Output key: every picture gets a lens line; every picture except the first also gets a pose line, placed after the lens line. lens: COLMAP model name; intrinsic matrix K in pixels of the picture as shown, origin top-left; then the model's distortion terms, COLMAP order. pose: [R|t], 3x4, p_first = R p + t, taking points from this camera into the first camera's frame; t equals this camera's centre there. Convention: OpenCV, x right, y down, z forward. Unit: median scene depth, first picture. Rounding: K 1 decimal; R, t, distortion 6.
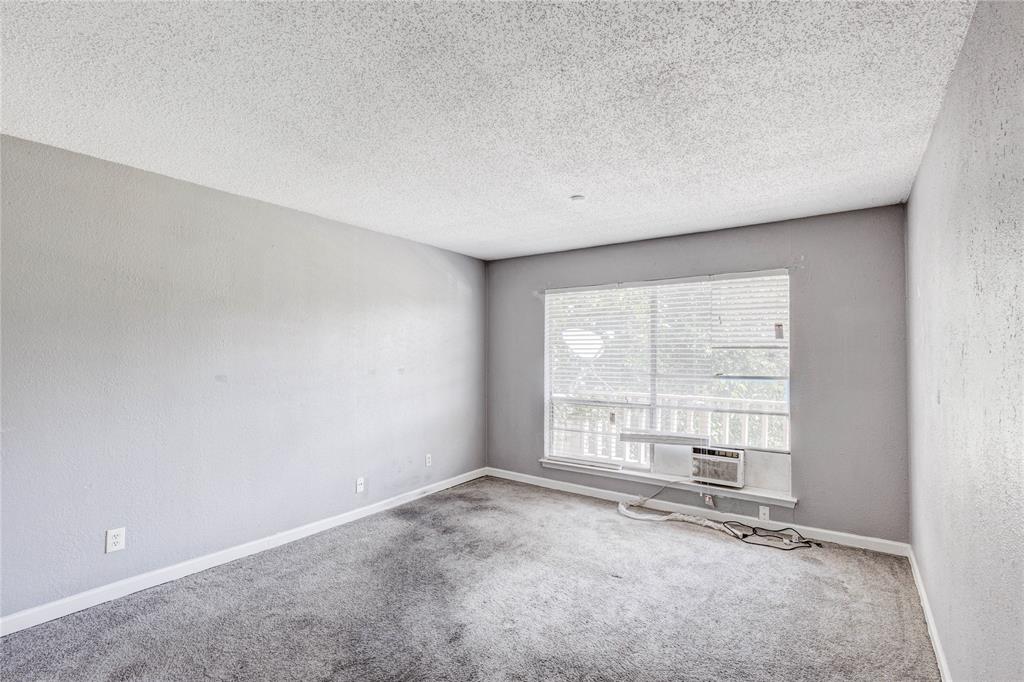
lens RADIAL K [[472.2, 0, 511.5], [0, 472.2, 357.5], [0, 0, 1]] dist [0.010227, -0.005153]
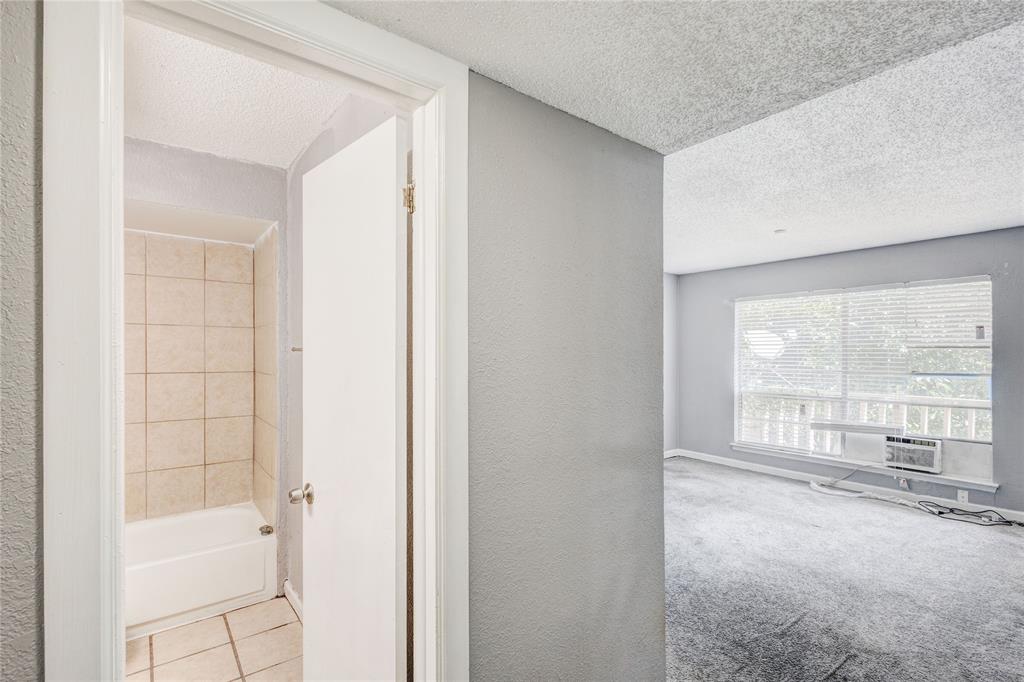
lens RADIAL K [[472.2, 0, 511.5], [0, 472.2, 357.5], [0, 0, 1]] dist [0.010227, -0.005153]
pose [[0.955927, 0.001598, -0.293600, -0.146044], [-0.001380, 0.999999, 0.000952, 0.003184], [0.293601, -0.000505, 0.955928, -0.359694]]
